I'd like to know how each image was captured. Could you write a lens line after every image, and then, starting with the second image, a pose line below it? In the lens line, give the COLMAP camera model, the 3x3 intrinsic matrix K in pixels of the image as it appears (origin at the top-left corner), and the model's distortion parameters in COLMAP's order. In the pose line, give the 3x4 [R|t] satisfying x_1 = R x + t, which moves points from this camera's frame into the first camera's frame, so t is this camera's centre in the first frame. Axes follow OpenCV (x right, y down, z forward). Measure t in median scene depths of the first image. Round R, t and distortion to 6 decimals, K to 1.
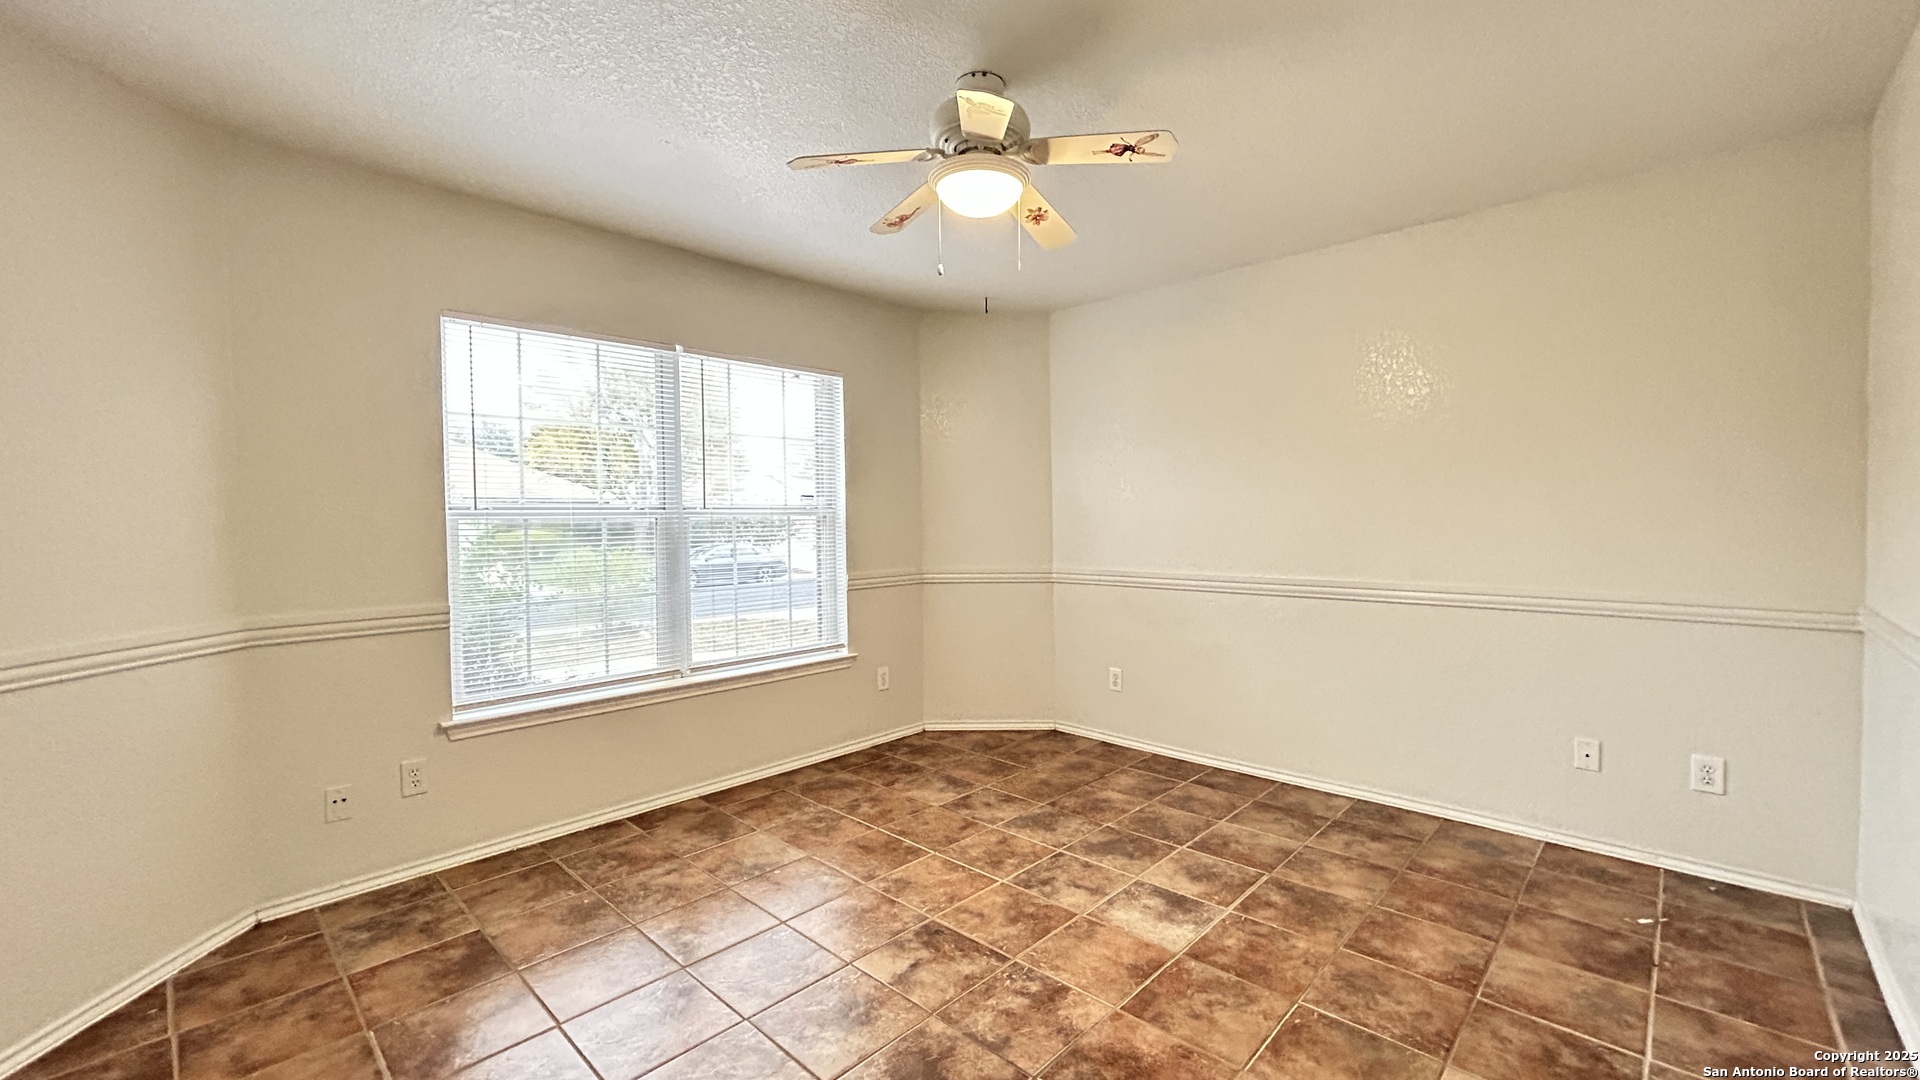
lens RADIAL K [[772.9, 0, 963.0], [0, 772.9, 536.1], [0, 0, 1]] dist [-0.005685, 0.002952]
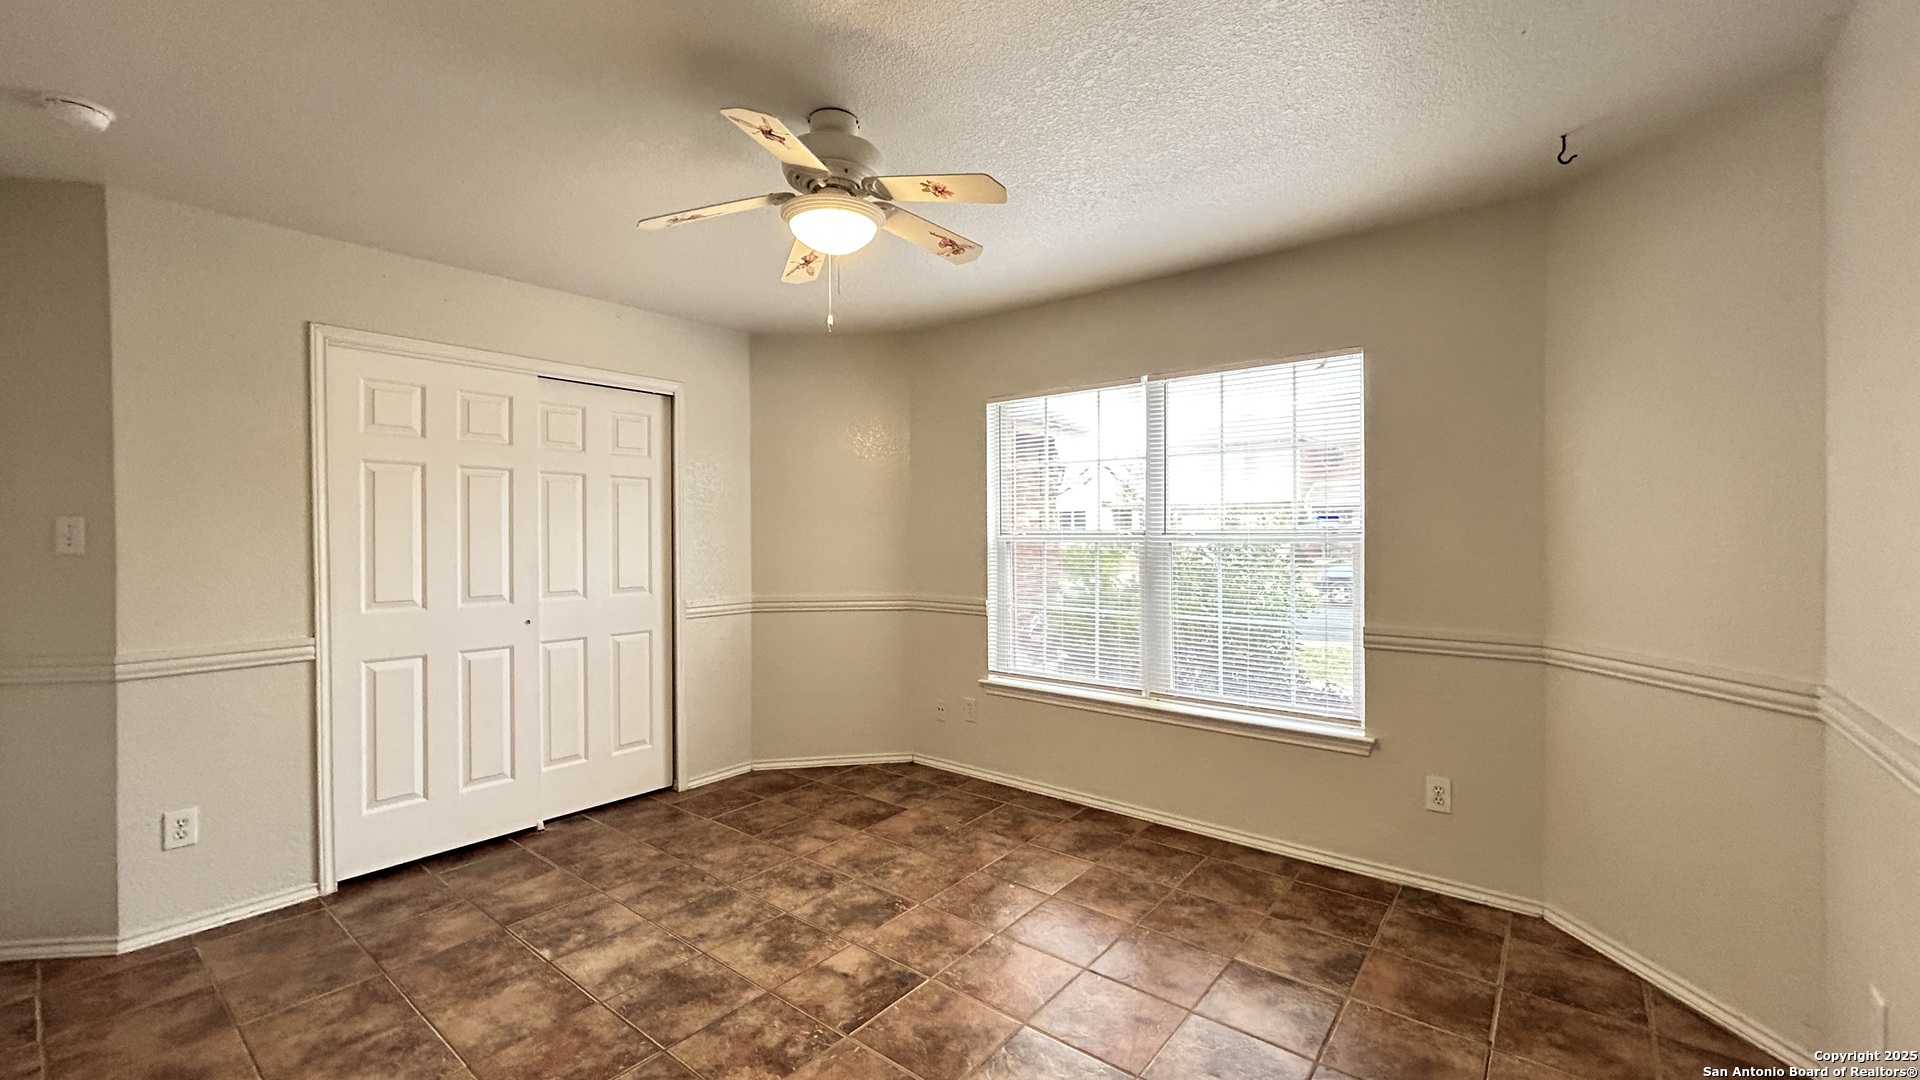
lens RADIAL K [[772.9, 0, 963.0], [0, 772.9, 536.1], [0, 0, 1]] dist [-0.005685, 0.002952]
pose [[0.083304, 0.019889, -0.996326, 0.754562], [-0.022985, 0.999573, 0.018032, -0.054850], [0.996259, 0.021398, 0.083726, 0.800260]]
